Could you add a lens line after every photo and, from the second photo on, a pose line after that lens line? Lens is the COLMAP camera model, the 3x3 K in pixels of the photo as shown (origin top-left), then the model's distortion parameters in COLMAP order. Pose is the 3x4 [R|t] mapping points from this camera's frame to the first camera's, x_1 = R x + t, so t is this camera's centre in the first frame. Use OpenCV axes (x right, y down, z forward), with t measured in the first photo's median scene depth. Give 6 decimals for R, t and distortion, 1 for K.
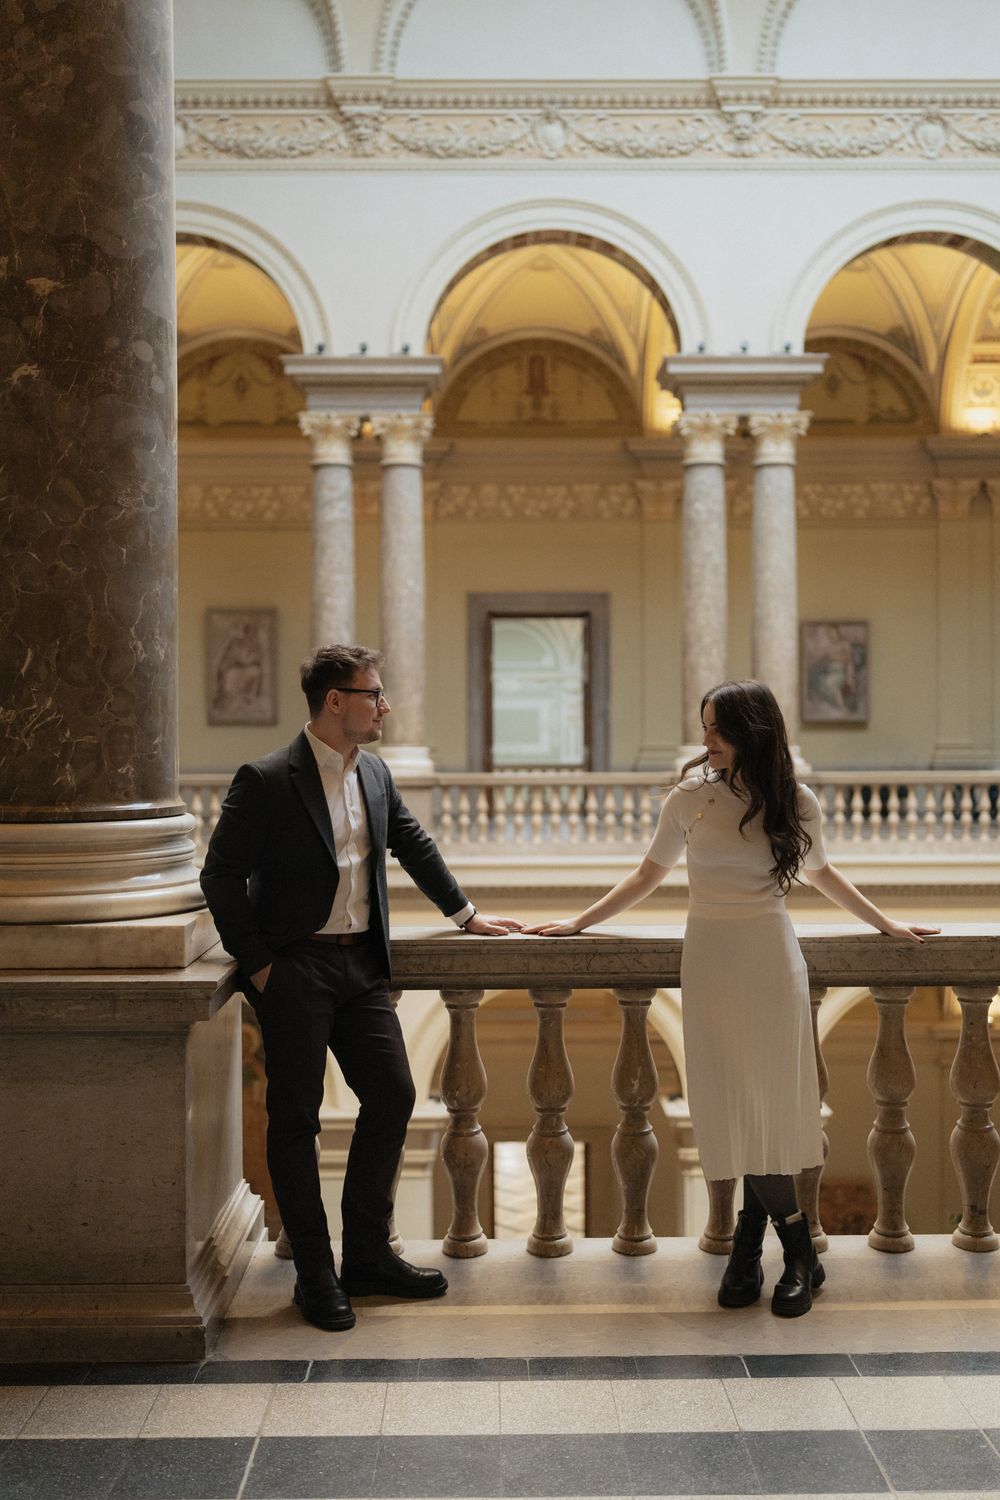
lens RADIAL K [[1464.0, 0, 495.9], [0, 1464.0, 750.7], [0, 0, 1]] dist [0.003298, -0.027112]
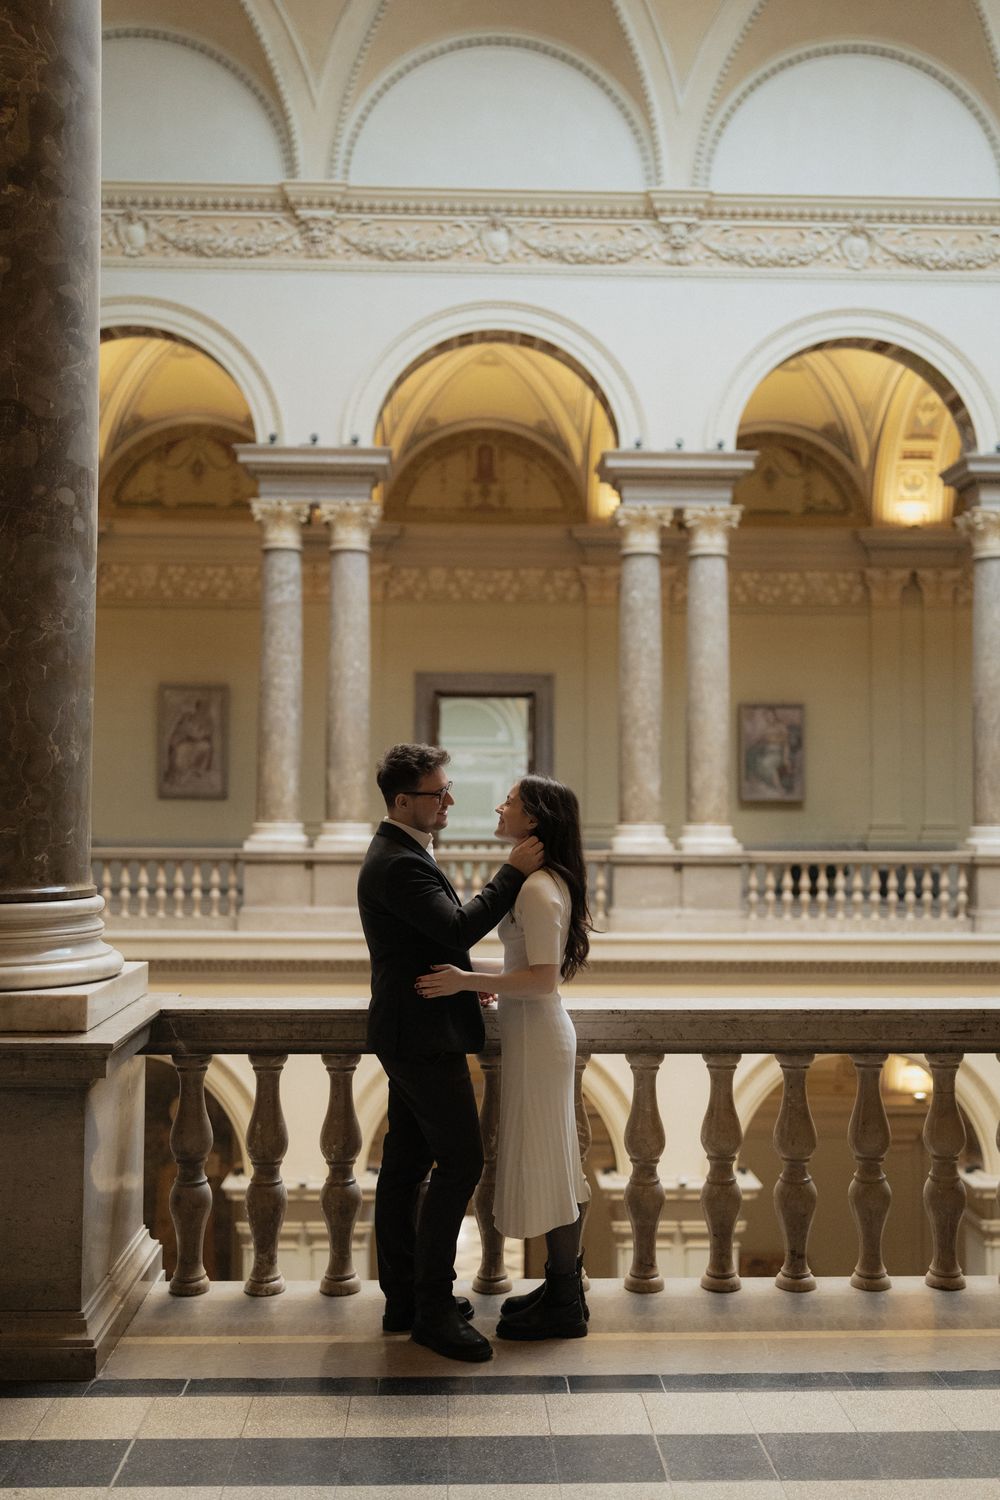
lens RADIAL K [[1463.0, 0, 493.3], [0, 1463.0, 746.2], [0, 0, 1]] dist [0.003467, -0.018821]
pose [[0.999625, 0.011104, 0.025014, 0.012962], [-0.009770, 0.998555, -0.052836, -0.003089], [-0.025565, 0.052572, 0.998290, -0.028739]]
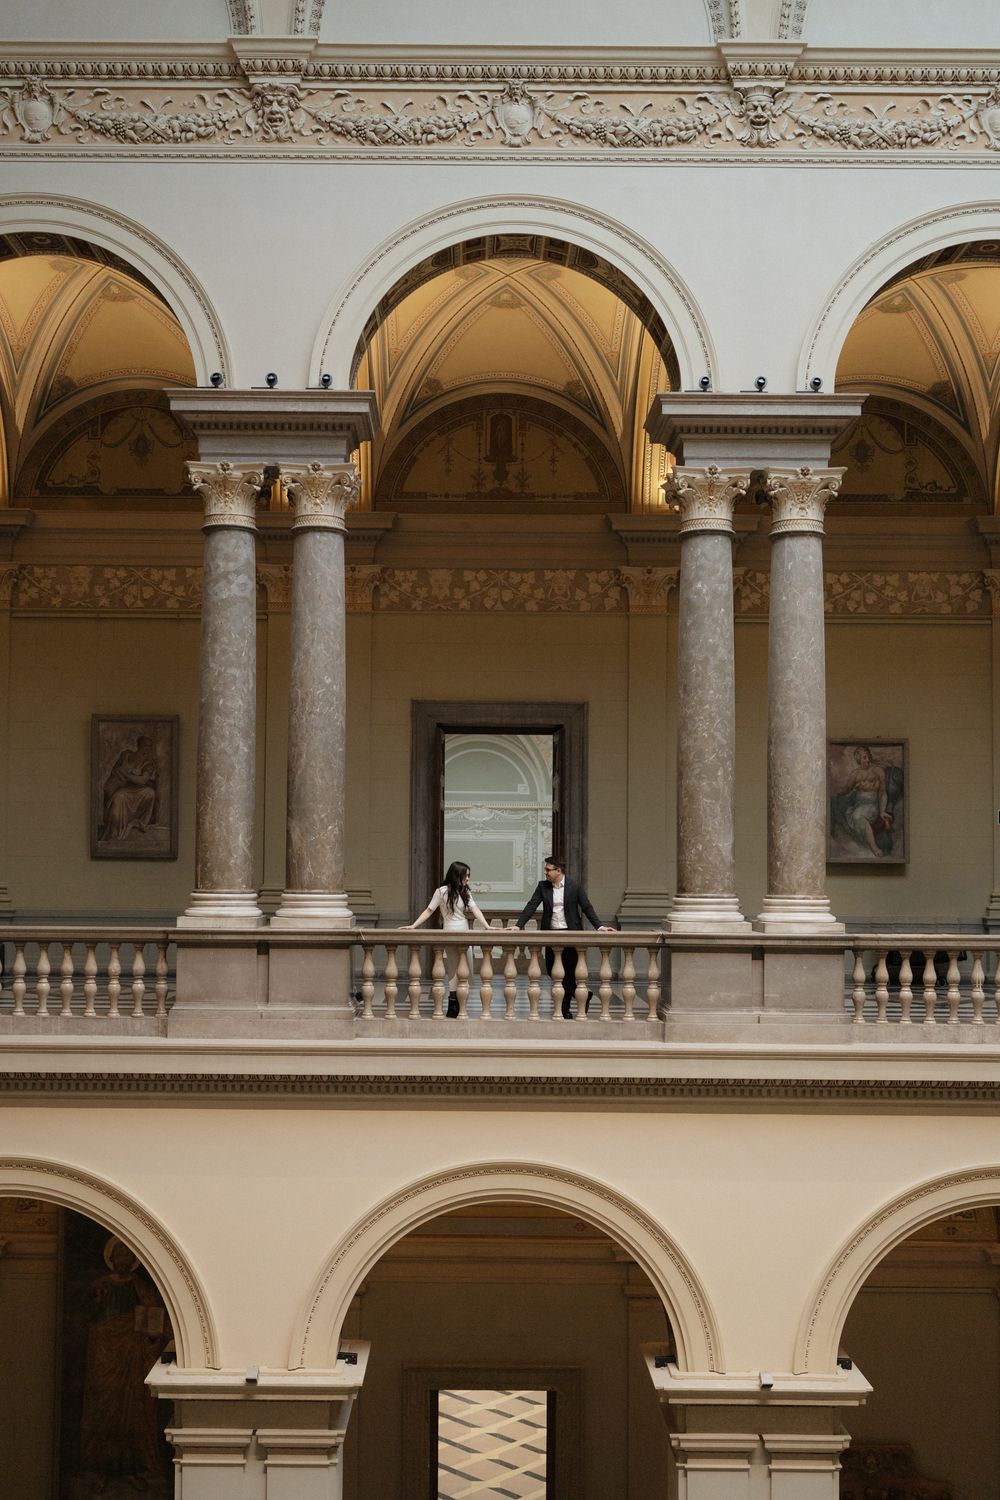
lens RADIAL K [[1539.9, 0, 457.1], [0, 1539.9, 799.5], [0, 0, 1]] dist [0.005741, -0.007692]
pose [[0.999855, 0.012854, -0.011152, 0.020095], [-0.013451, 0.998380, -0.055277, -0.007319], [0.010423, 0.055419, 0.998409, 0.189384]]
